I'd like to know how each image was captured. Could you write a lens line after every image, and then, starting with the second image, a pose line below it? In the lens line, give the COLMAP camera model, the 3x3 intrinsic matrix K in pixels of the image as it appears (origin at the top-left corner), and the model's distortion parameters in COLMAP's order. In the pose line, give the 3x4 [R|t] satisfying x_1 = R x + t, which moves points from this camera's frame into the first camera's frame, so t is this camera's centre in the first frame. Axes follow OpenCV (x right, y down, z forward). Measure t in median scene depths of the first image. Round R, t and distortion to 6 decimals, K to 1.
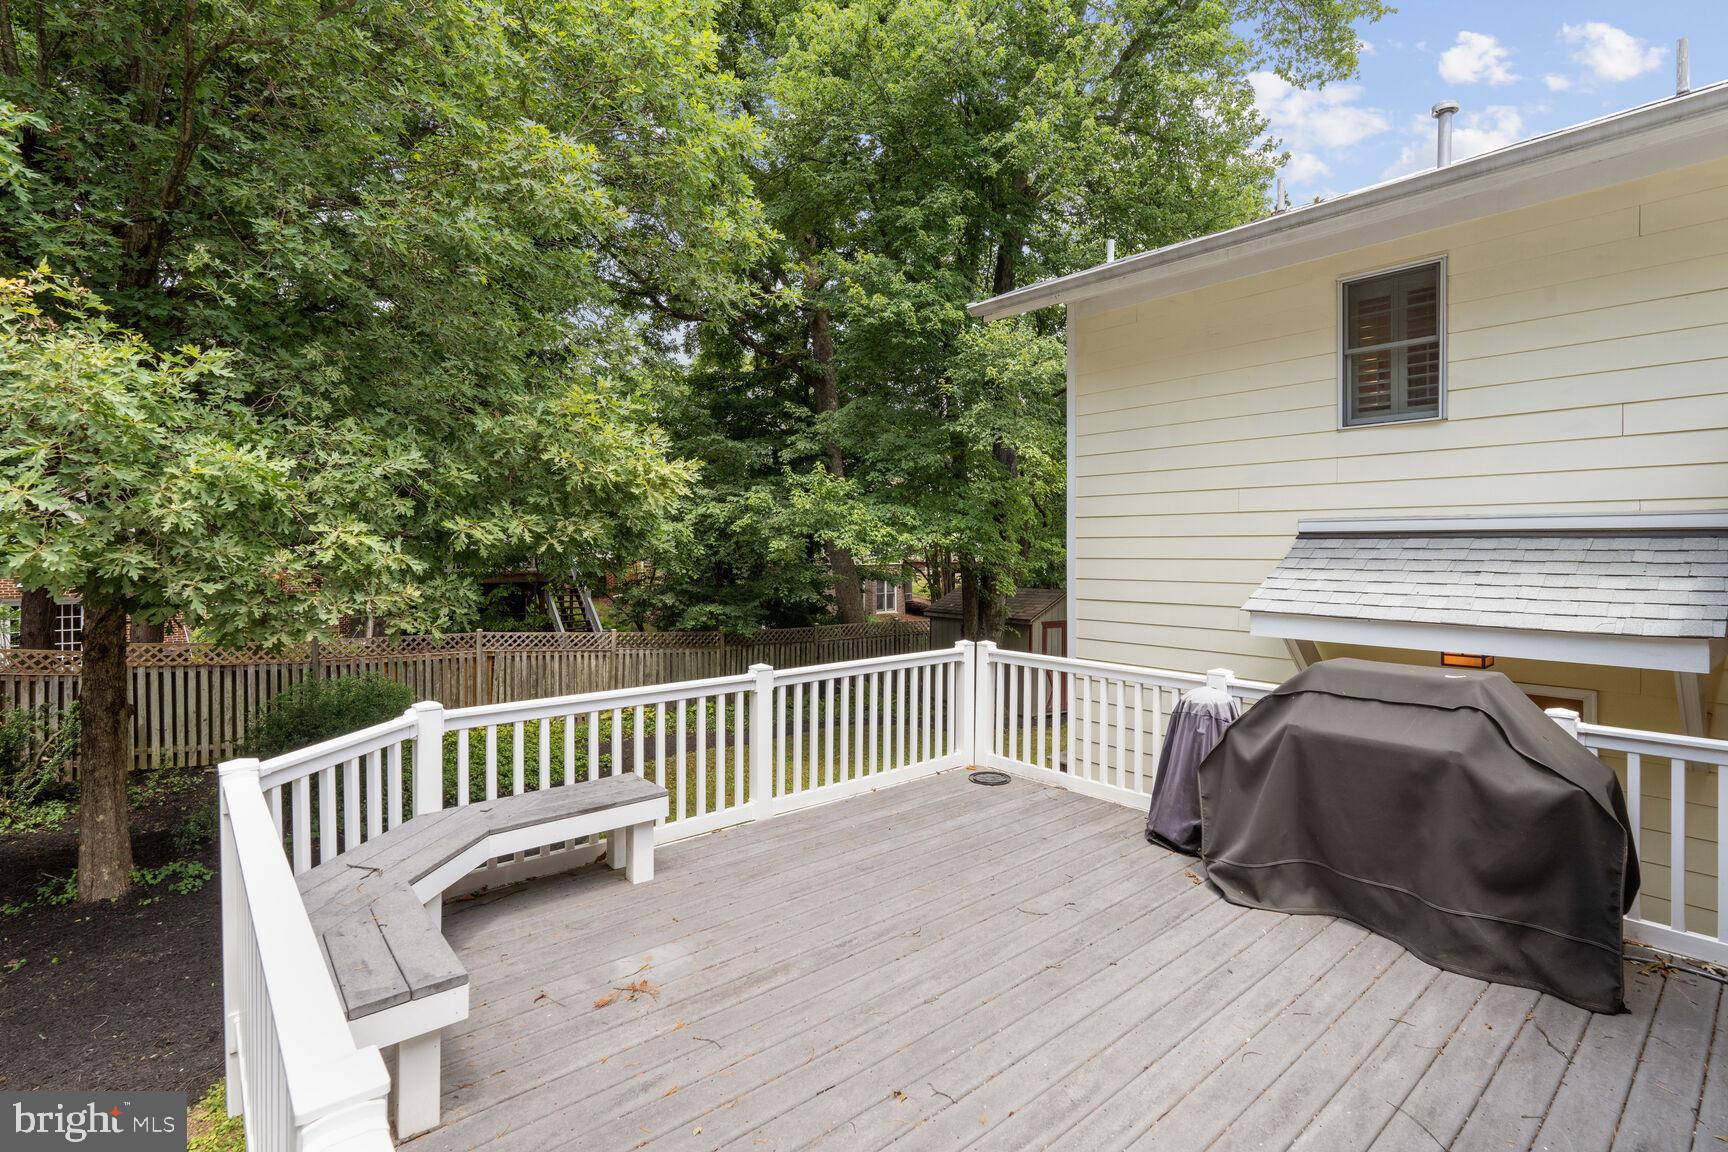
lens RADIAL K [[800.7, 0, 864.2], [0, 800.7, 560.6], [0, 0, 1]] dist [0.000658, -0.000029]
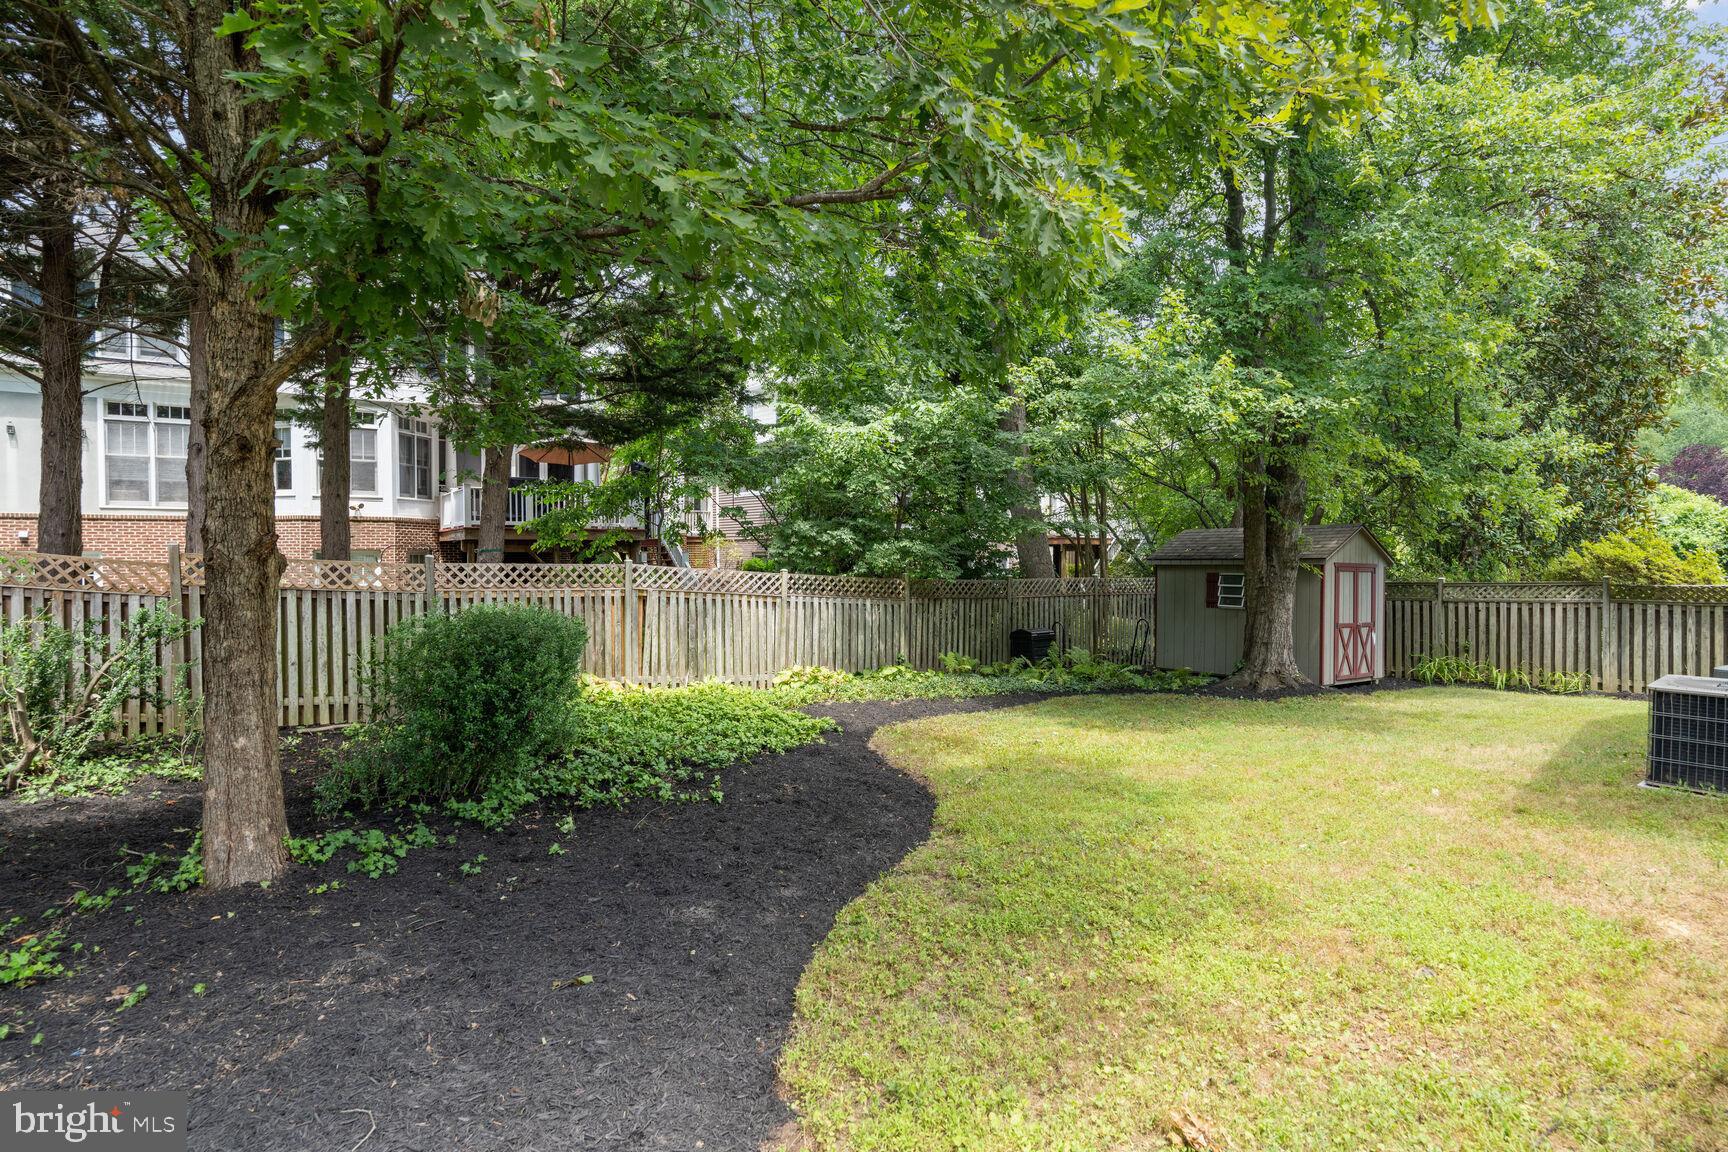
lens RADIAL K [[859.4, 0, 862.5], [0, 859.4, 583.9], [0, 0, 1]] dist [-0.008512, 0.005687]
pose [[0.999771, -0.000685, -0.021386, -0.366267], [0.000964, 0.999915, 0.013023, 0.148217], [0.021376, -0.013041, 0.999686, 0.294789]]
